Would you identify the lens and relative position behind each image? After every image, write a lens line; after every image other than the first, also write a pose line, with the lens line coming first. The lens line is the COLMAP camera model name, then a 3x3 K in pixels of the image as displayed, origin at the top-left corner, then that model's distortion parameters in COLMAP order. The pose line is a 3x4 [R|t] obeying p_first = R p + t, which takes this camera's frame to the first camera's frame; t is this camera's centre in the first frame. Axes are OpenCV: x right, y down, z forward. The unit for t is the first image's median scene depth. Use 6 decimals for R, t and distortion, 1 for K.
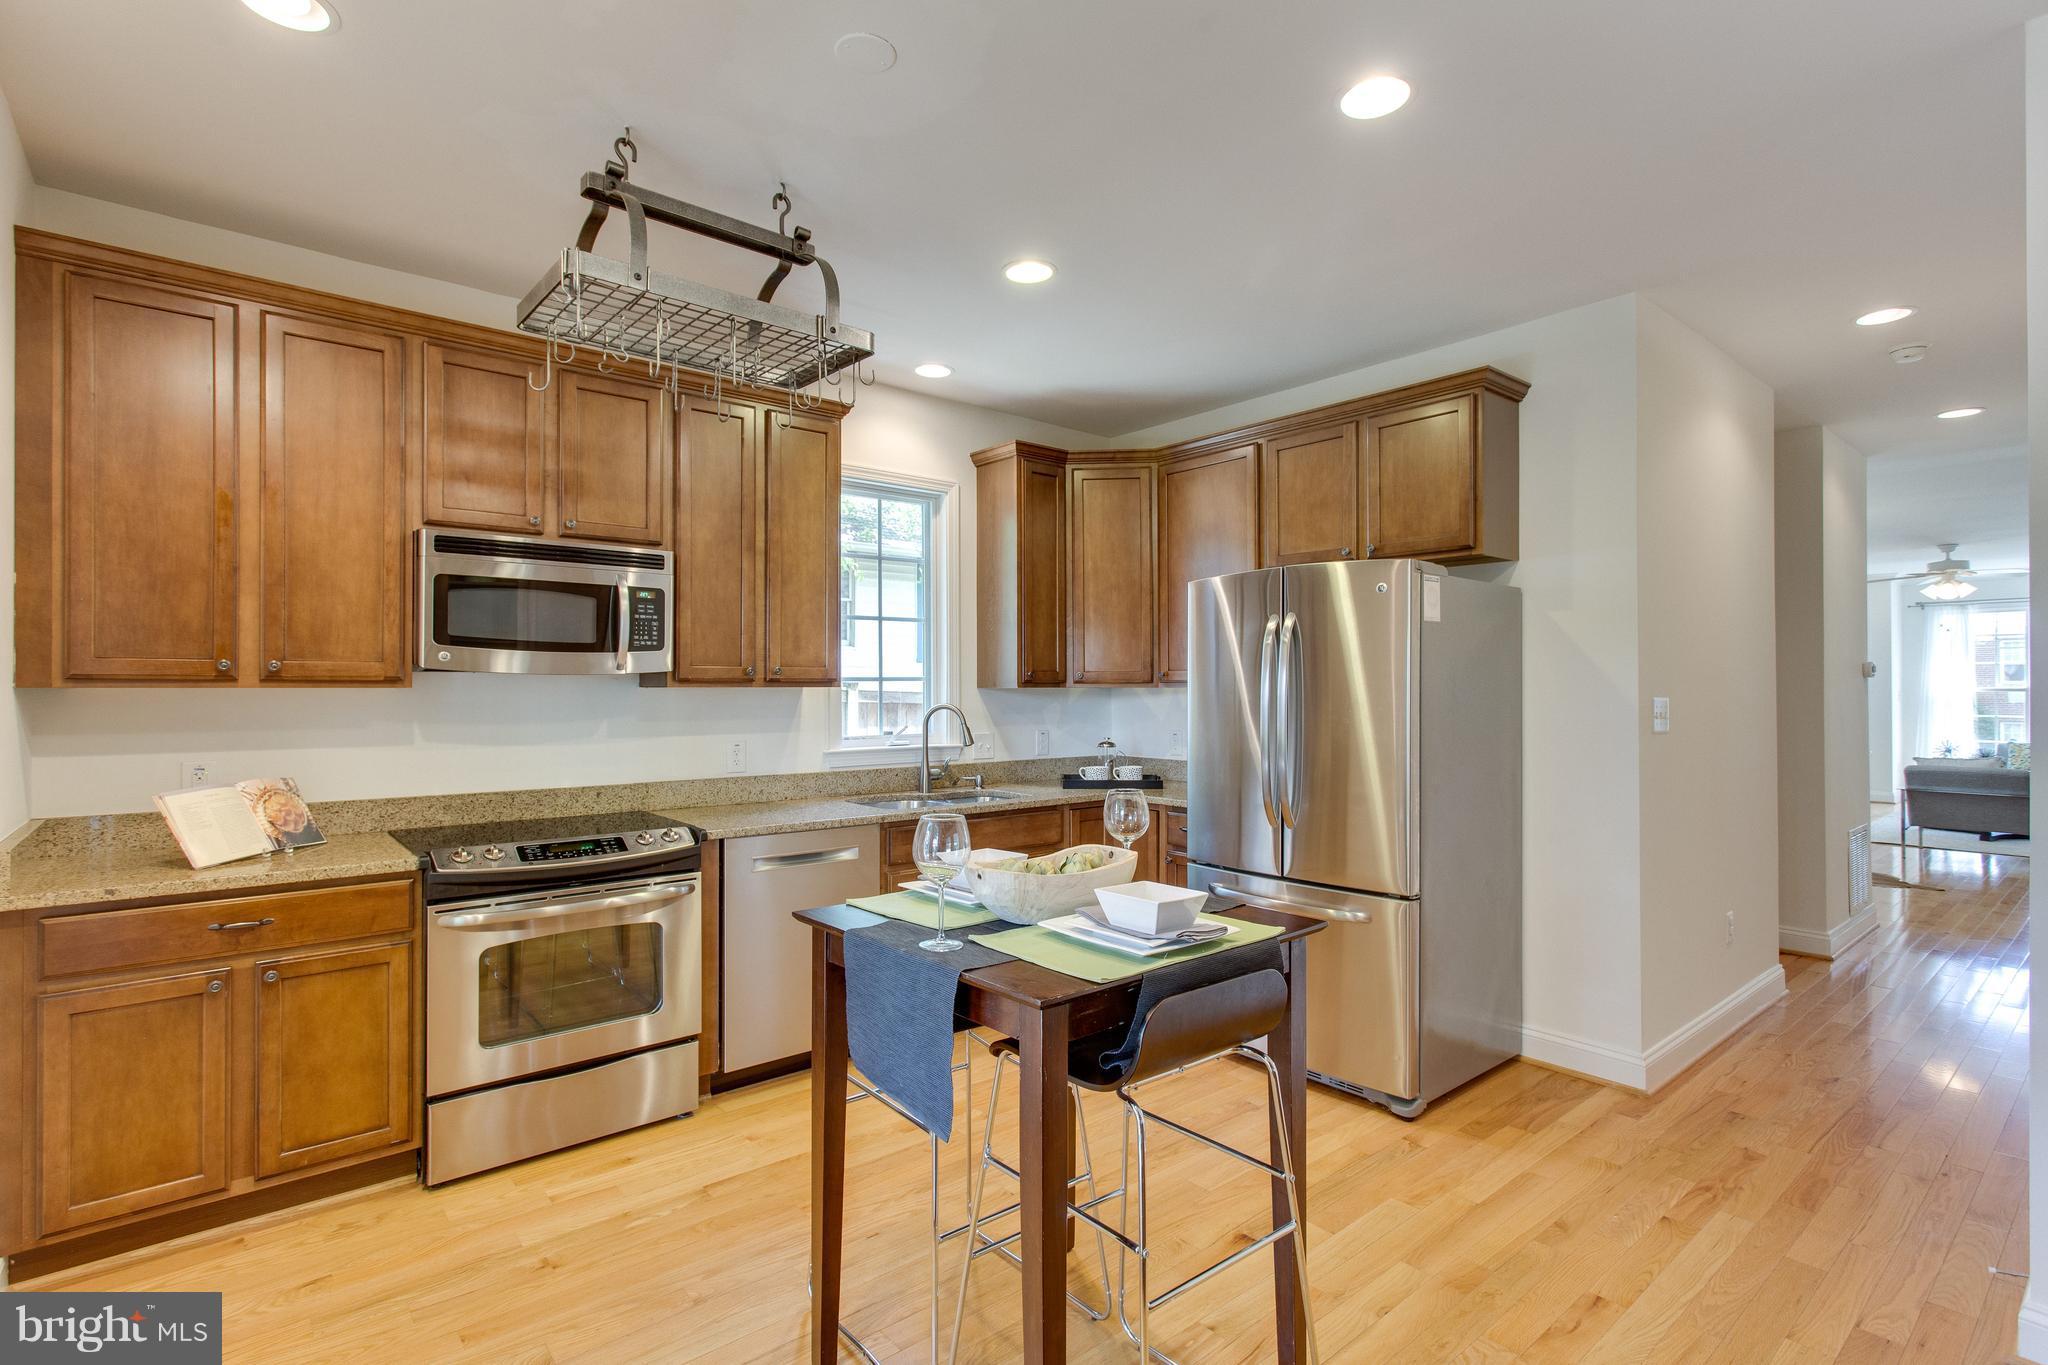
lens RADIAL K [[986.3, 0, 1018.3], [0, 986.3, 679.7], [0, 0, 1]] dist [0.004883, -0.000246]
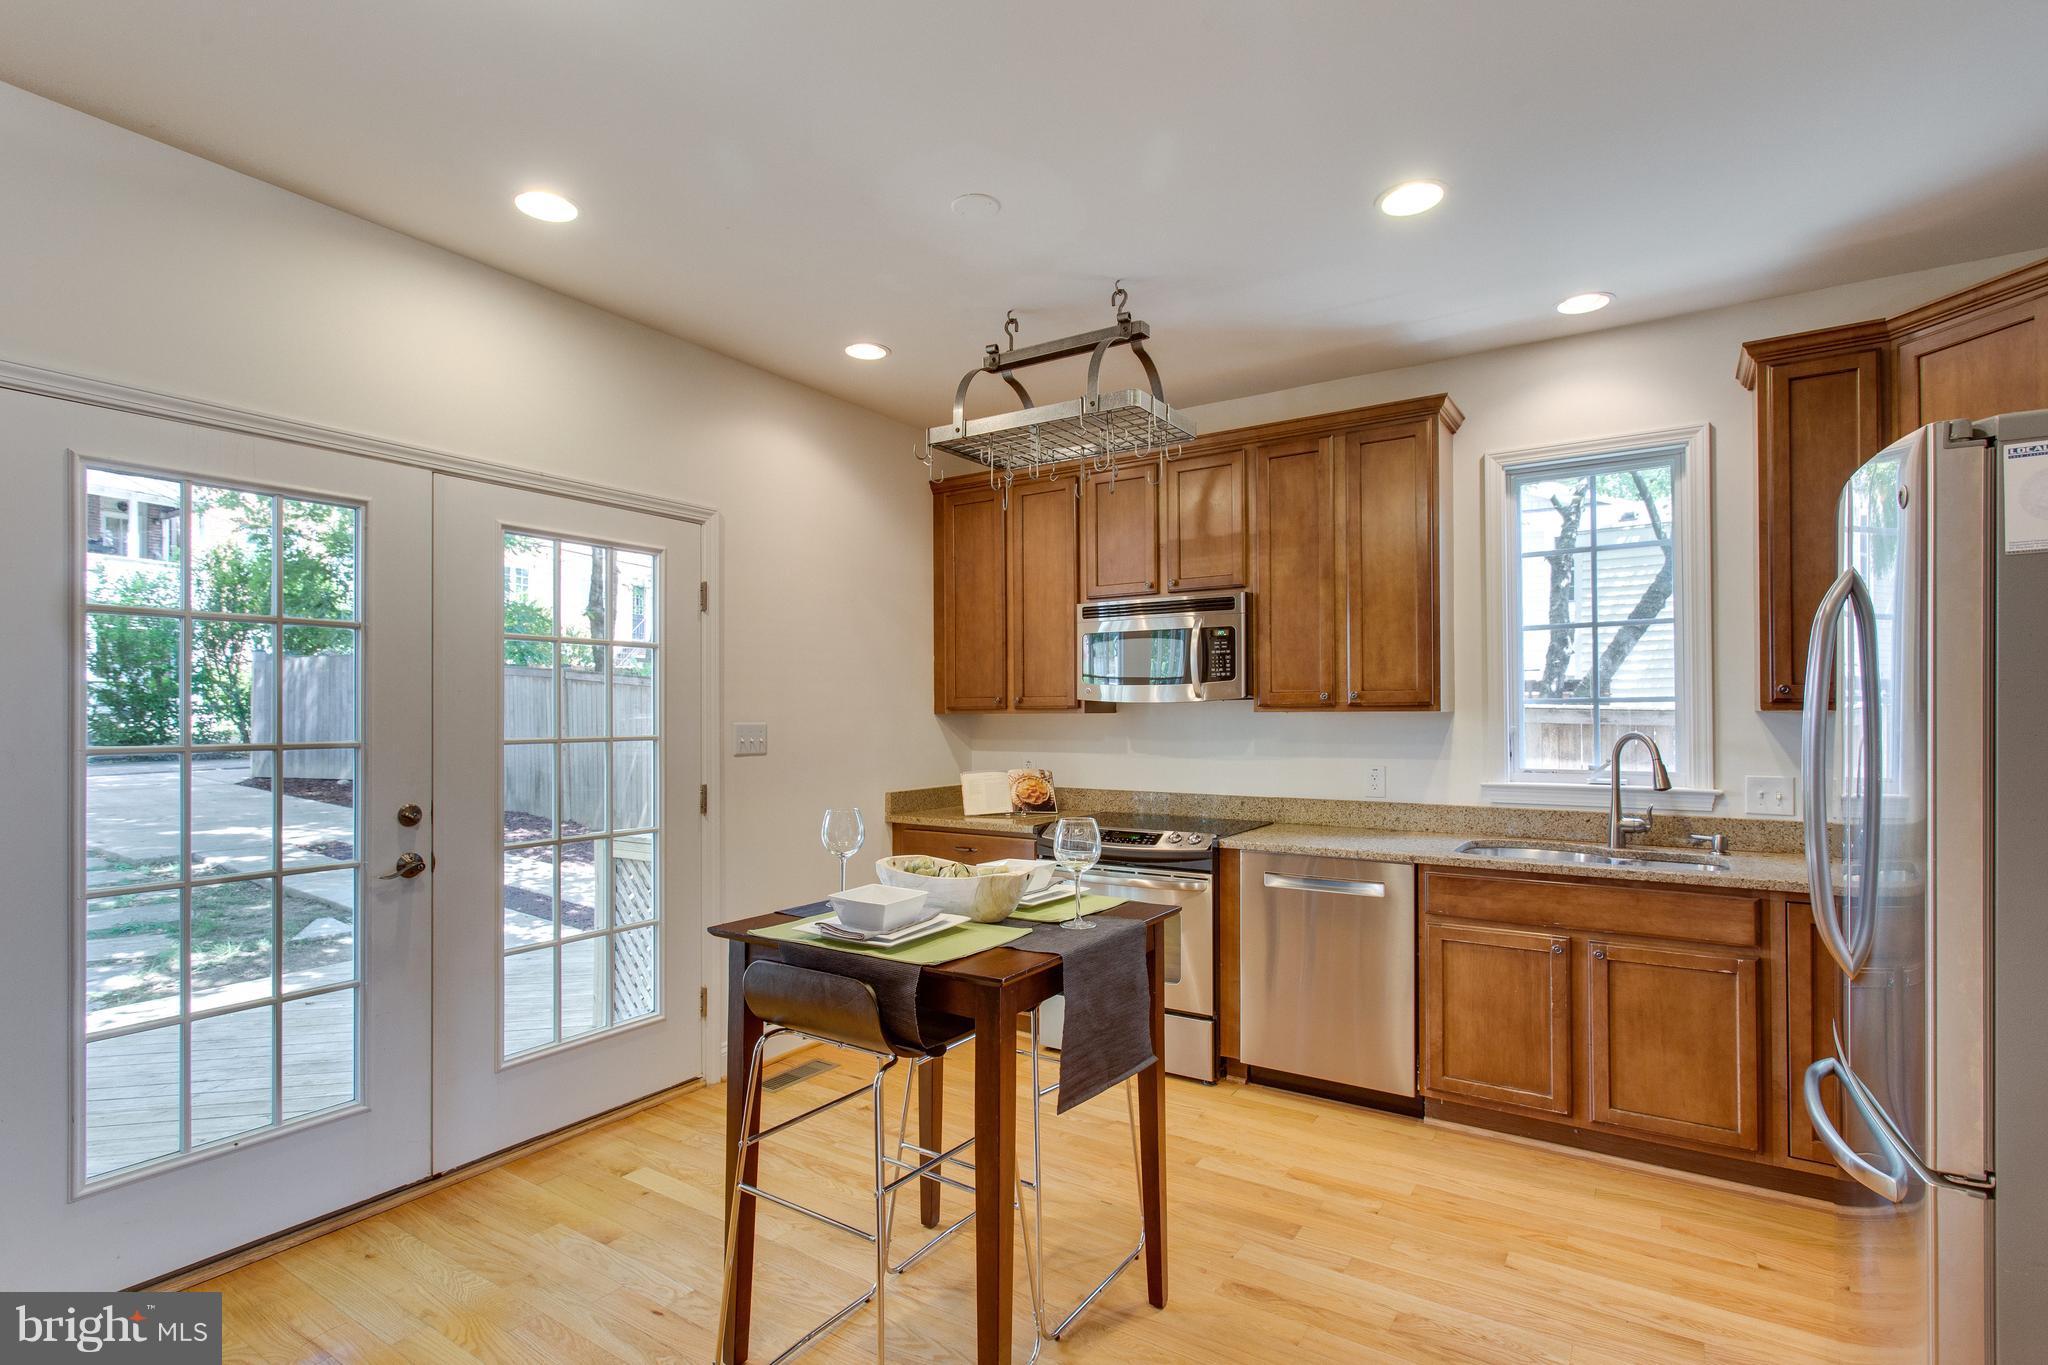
lens RADIAL K [[986.3, 0, 1023.9], [0, 986.3, 704.1], [0, 0, 1]] dist [0.004883, -0.000246]
pose [[0.288868, -0.010362, -0.957313, 0.660973], [0.011949, 0.999903, -0.007217, 0.003507], [0.957294, -0.009354, 0.288964, 0.433590]]
